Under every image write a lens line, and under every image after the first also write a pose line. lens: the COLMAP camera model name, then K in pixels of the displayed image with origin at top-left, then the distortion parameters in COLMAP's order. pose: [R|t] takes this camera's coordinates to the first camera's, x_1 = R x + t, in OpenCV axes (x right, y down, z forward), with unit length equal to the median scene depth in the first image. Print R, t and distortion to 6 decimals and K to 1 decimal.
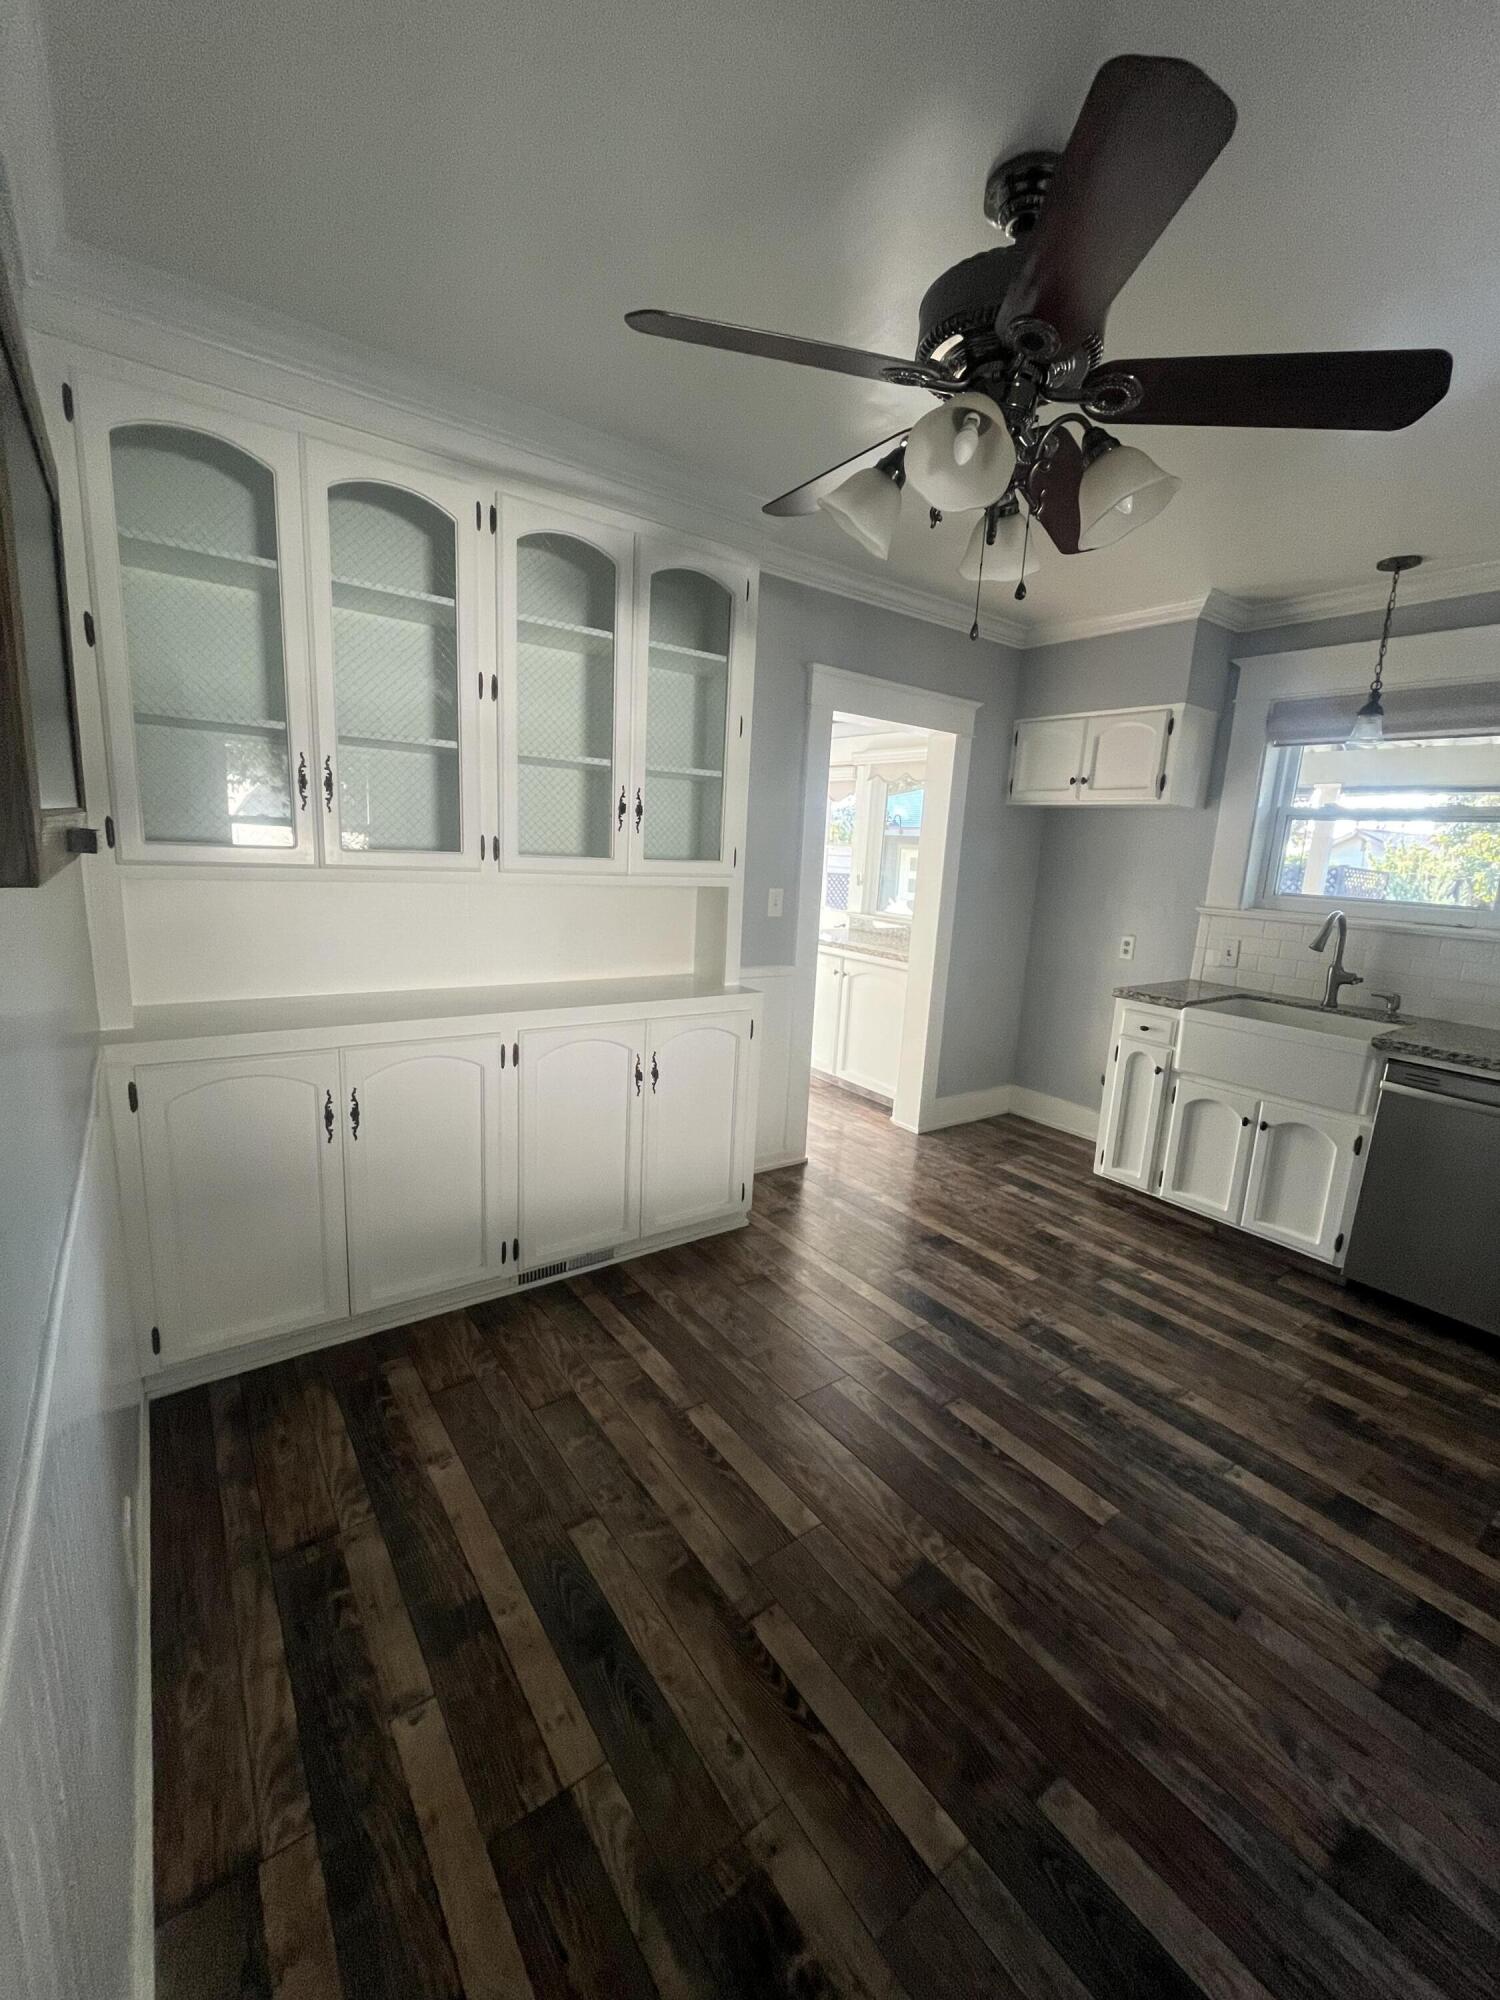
lens RADIAL K [[804.3, 0, 752.0], [0, 804.3, 996.1], [0, 0, 1]] dist [-0.003675, -0.000091]
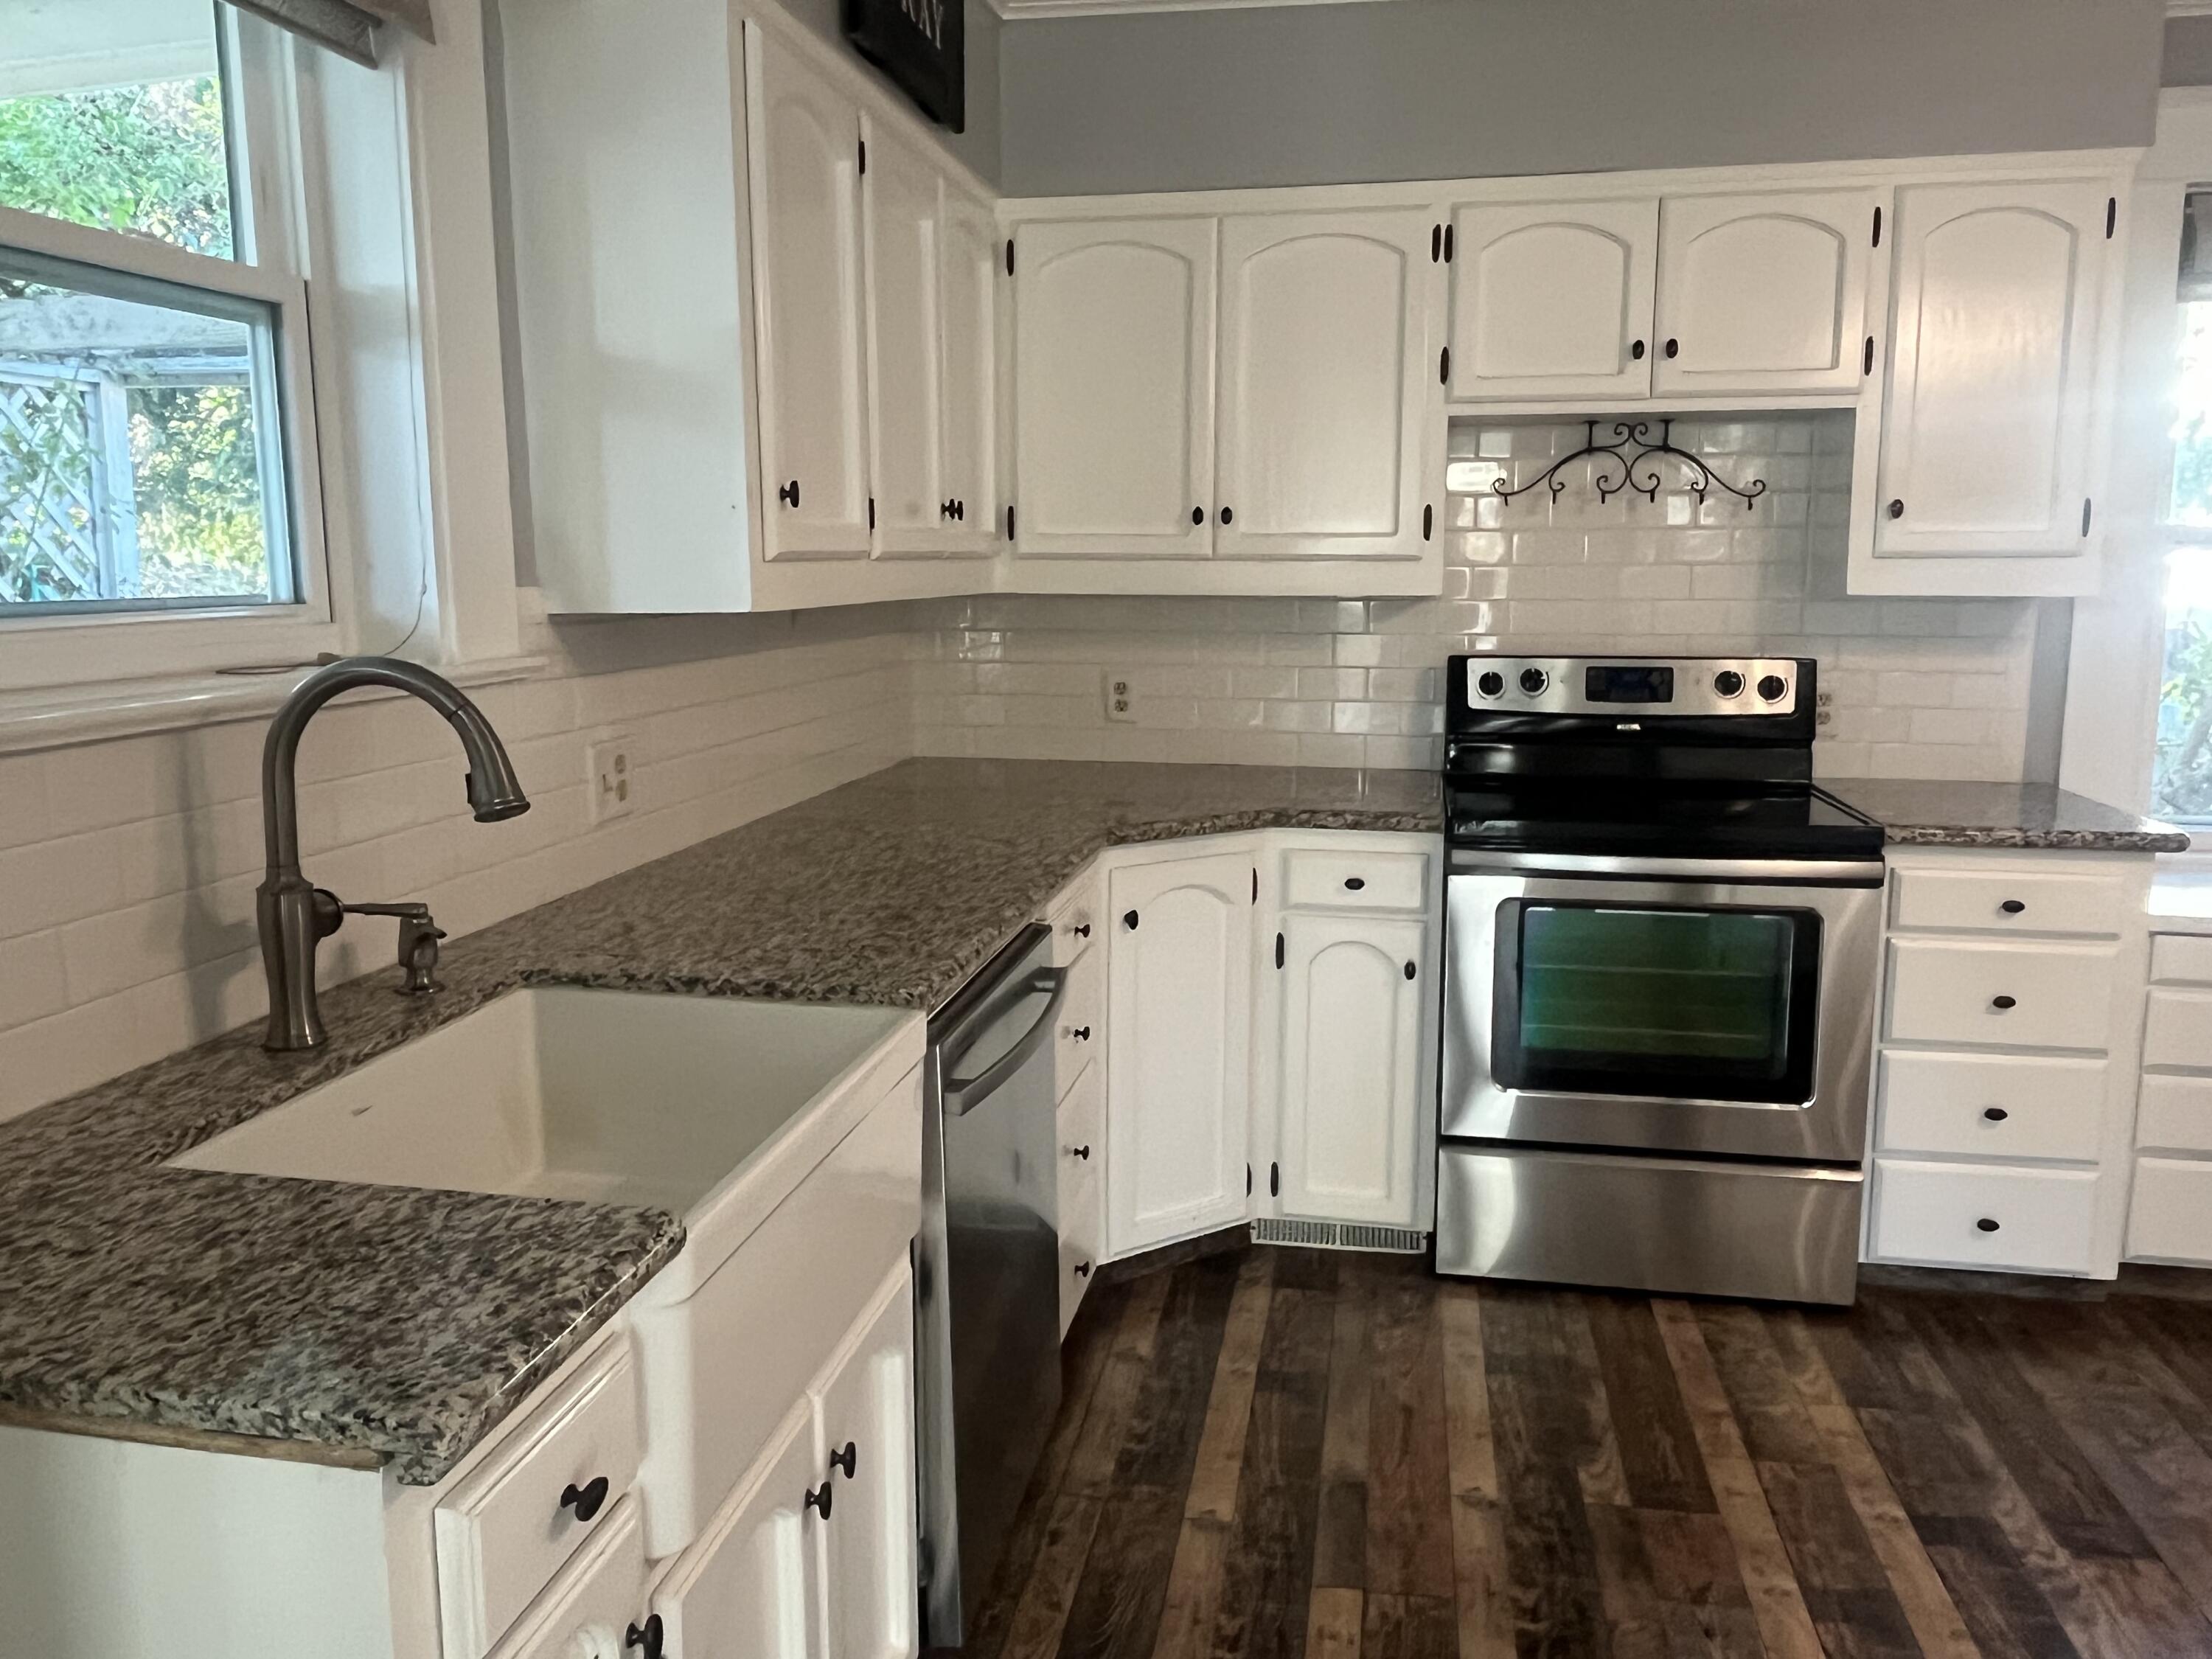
lens RADIAL K [[1617.7, 0, 1096.5], [0, 1617.7, 801.6], [0, 0, 1]] dist [0.003944, -0.011032]
pose [[-0.683512, -0.161248, 0.711906, 0.252771], [0.102369, 0.944481, 0.312213, -0.220340], [-0.722725, 0.286278, -0.629057, 1.312458]]
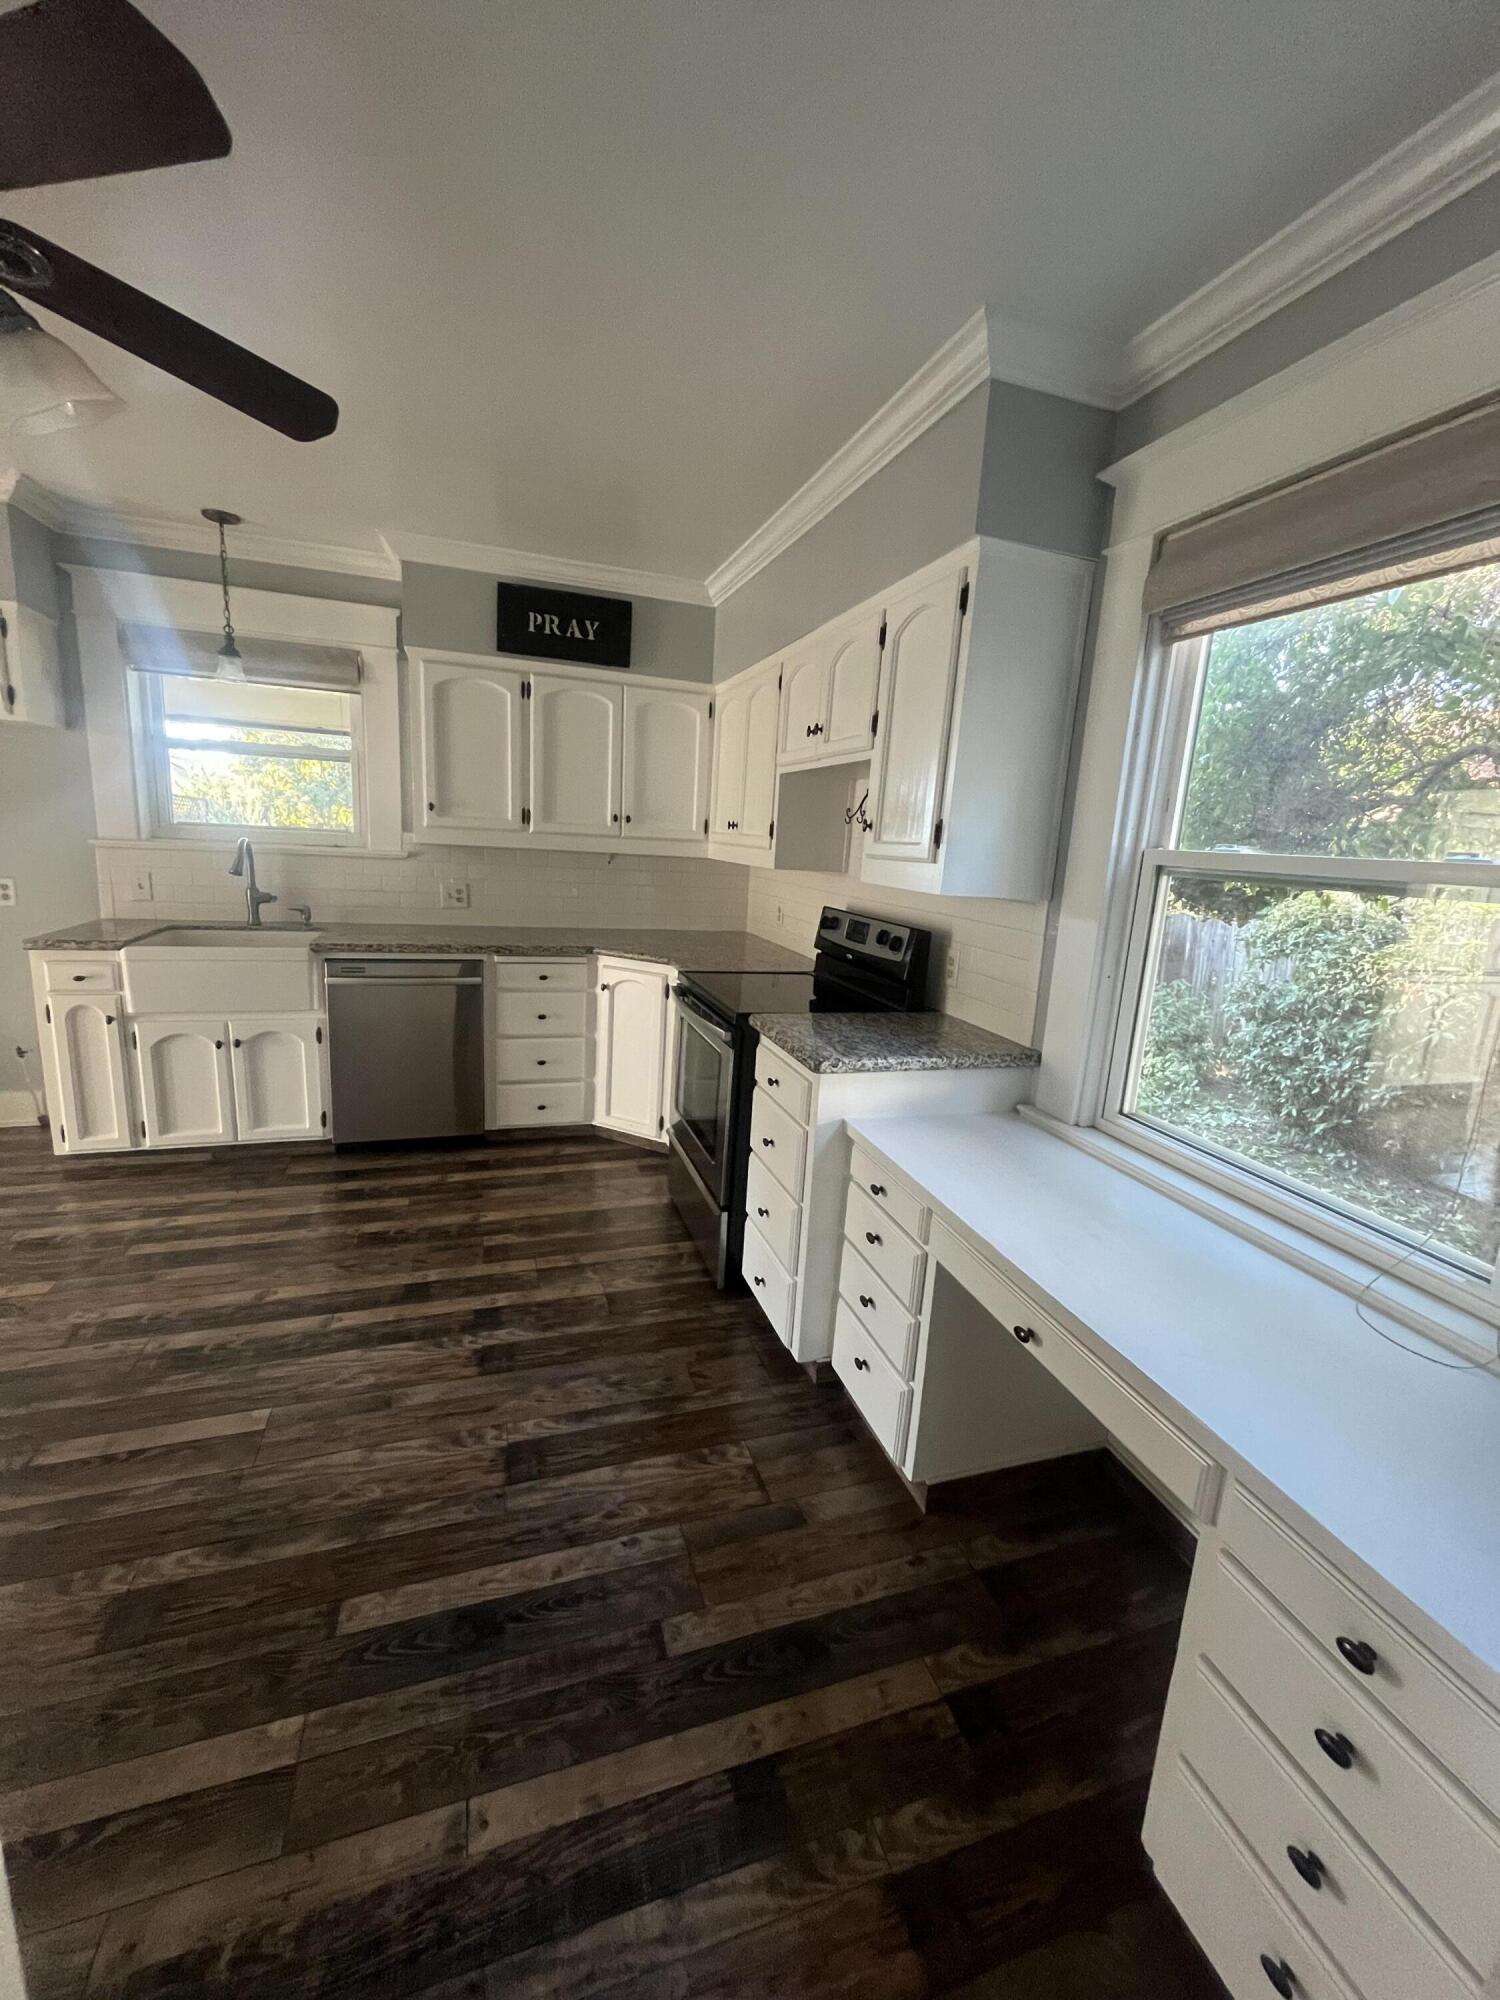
lens RADIAL K [[804.3, 0, 753.1], [0, 804.3, 997.1], [0, 0, 1]] dist [-0.003675, -0.000091]
pose [[0.300119, -0.222295, 0.927639, -0.146531], [0.137408, 0.972400, 0.188566, -0.006117], [-0.943953, 0.070873, 0.322381, 0.002398]]
